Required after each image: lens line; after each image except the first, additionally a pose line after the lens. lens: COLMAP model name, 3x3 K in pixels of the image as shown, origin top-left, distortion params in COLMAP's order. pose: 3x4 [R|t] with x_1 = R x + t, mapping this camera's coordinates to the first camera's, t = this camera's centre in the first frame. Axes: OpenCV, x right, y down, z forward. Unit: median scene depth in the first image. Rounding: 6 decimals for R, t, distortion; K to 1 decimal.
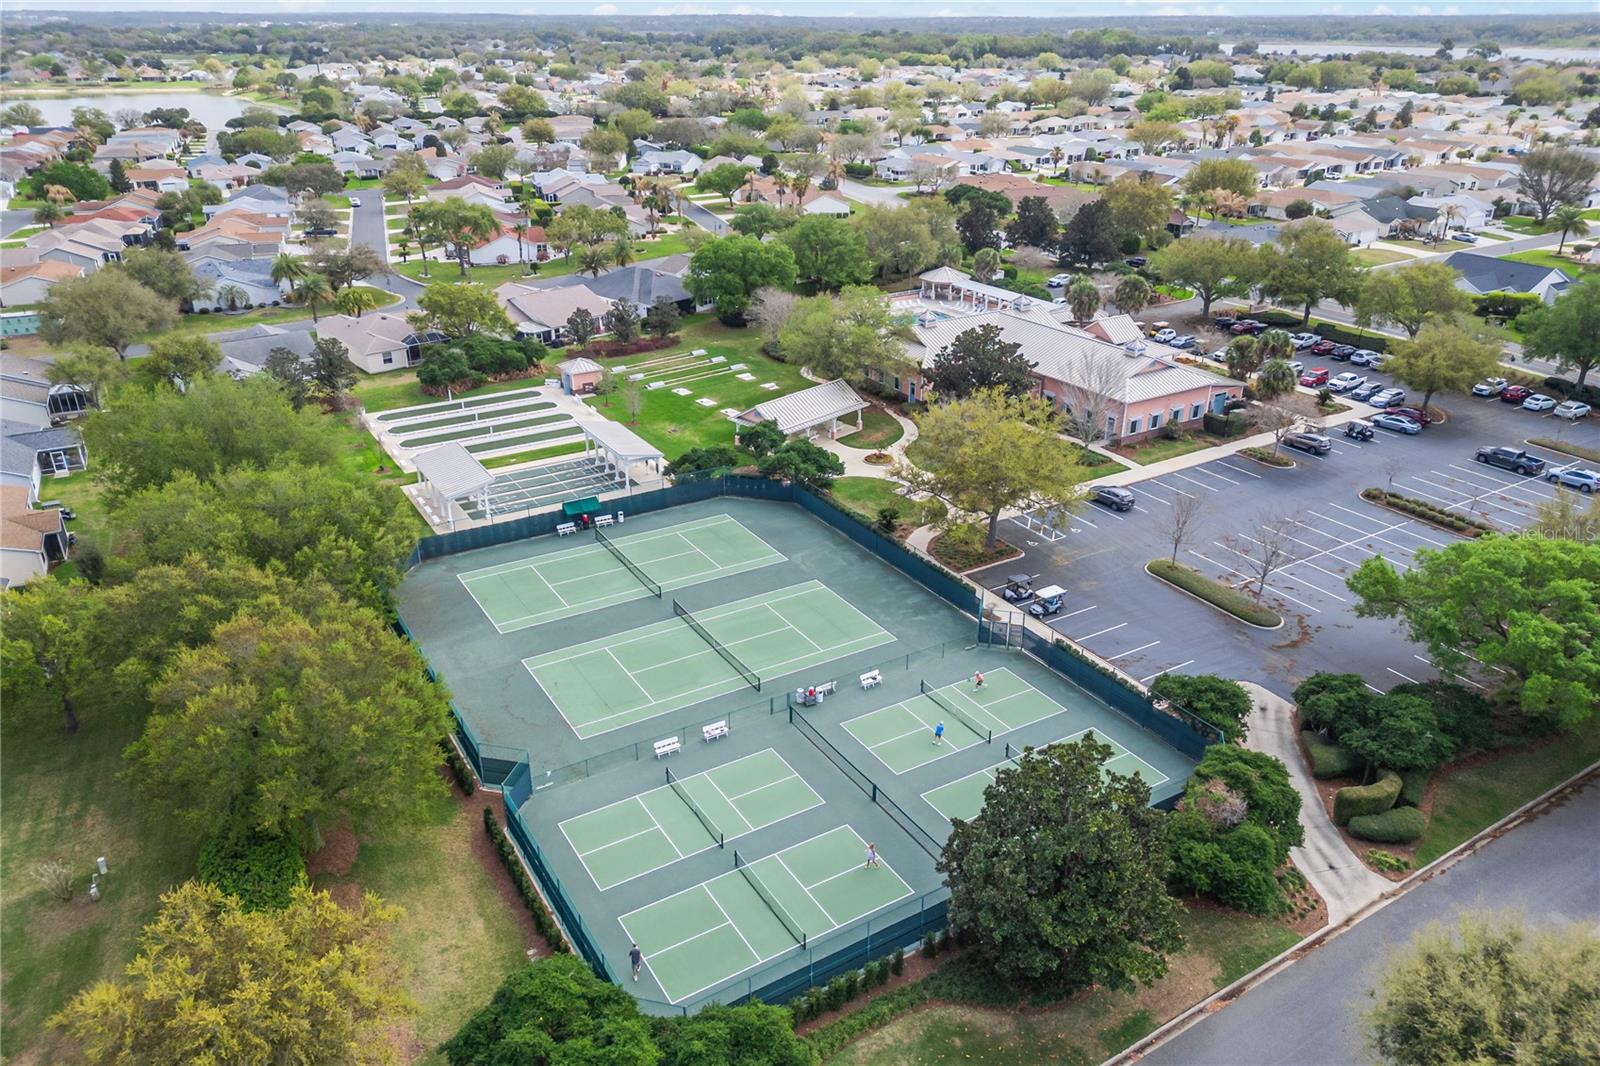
lens RADIAL K [[1102.1, 0, 802.9], [0, 1102.1, 527.3], [0, 0, 1]] dist [0.083816, -0.077692]
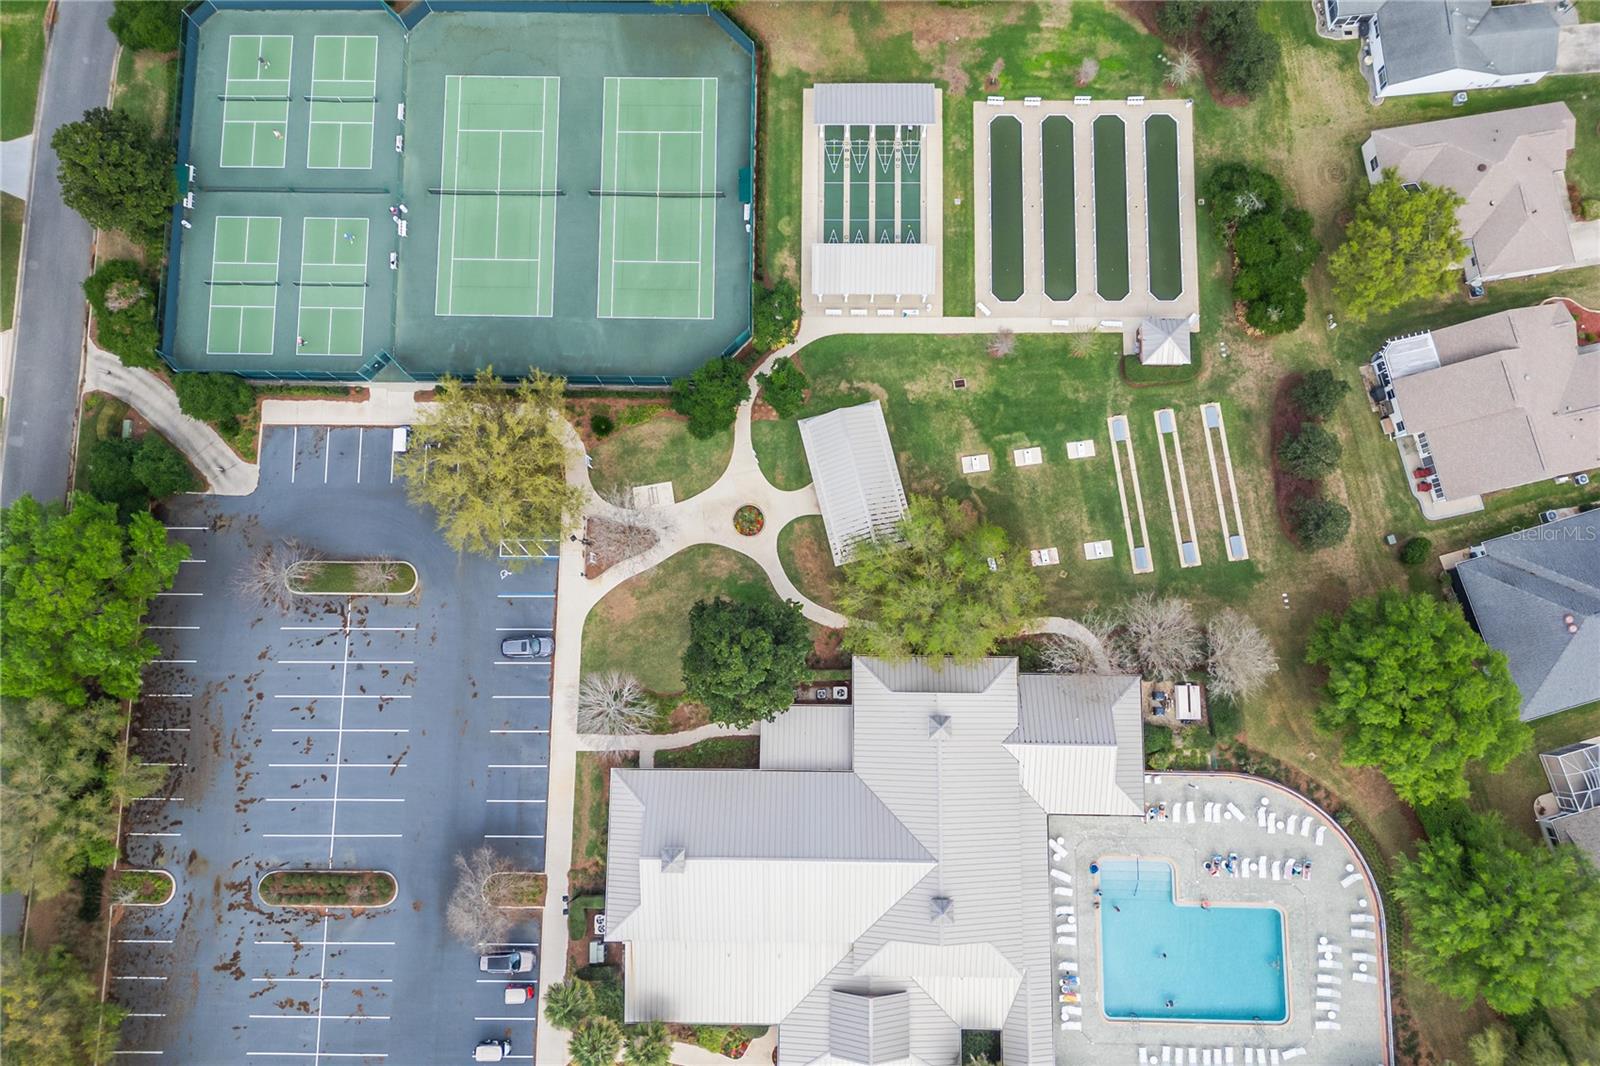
lens RADIAL K [[1102.1, 0, 802.9], [0, 1102.1, 527.3], [0, 0, 1]] dist [0.083816, -0.077692]
pose [[-0.531311, 0.838590, -0.120315, 0.183000], [-0.340037, -0.081017, 0.936916, -1.069929], [0.775940, 0.538705, 0.328197, 0.842825]]
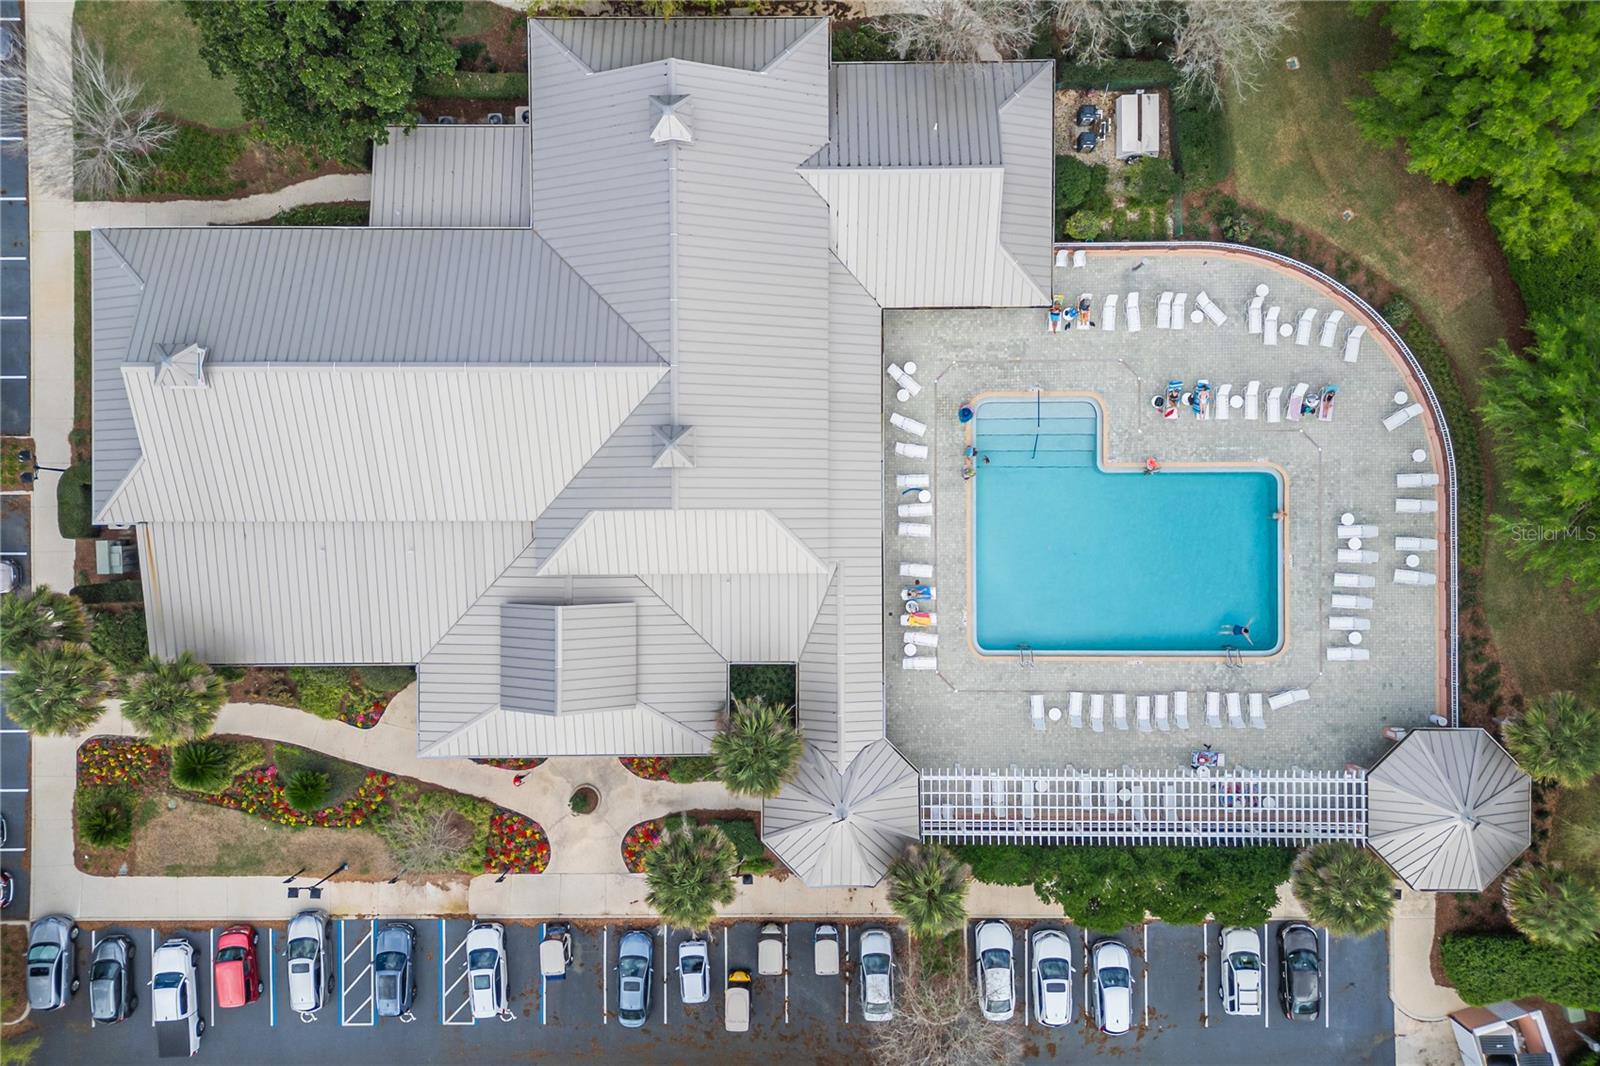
lens RADIAL K [[1102.1, 0, 802.9], [0, 1102.1, 527.3], [0, 0, 1]] dist [0.083816, -0.077692]
pose [[-0.521086, 0.853416, -0.012303, 0.283765], [-0.348087, -0.199333, 0.916025, -0.766229], [0.779298, 0.481610, 0.400932, 1.263431]]
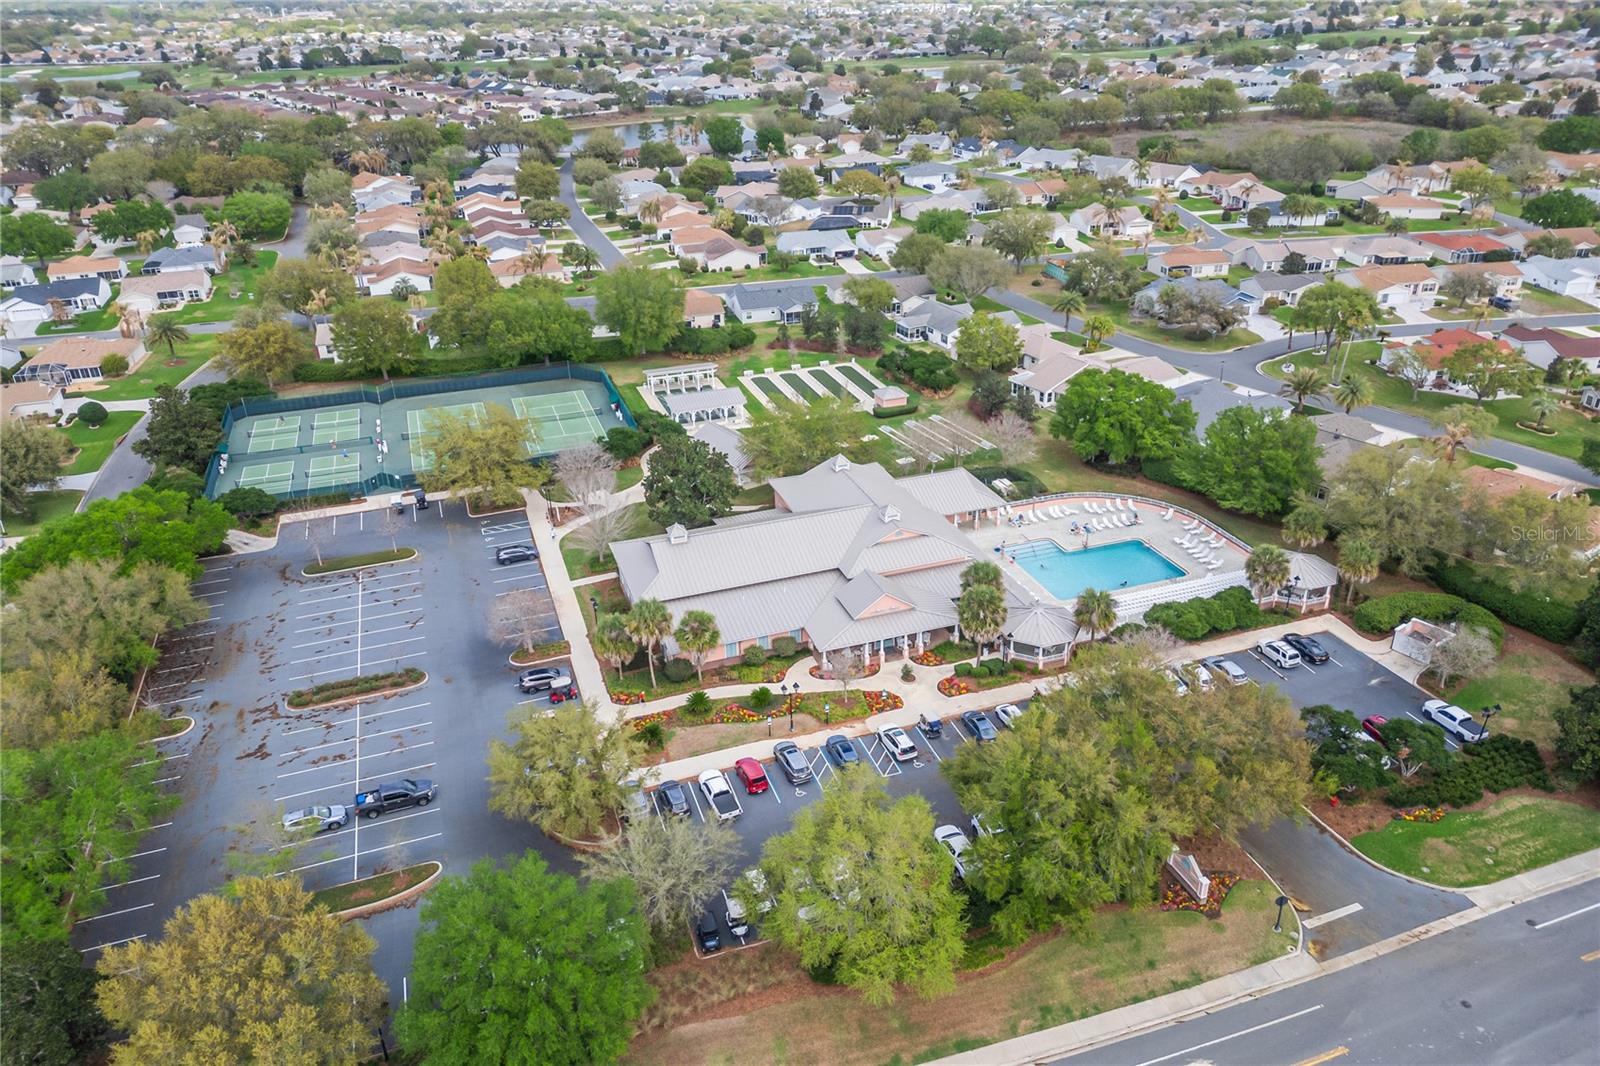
lens RADIAL K [[1102.1, 0, 802.9], [0, 1102.1, 527.3], [0, 0, 1]] dist [0.083816, -0.077692]
pose [[-0.214960, 0.431347, -0.876203, 1.322357], [-0.382929, 0.788109, 0.481923, -0.793678], [0.898420, 0.439118, -0.004237, 1.329558]]
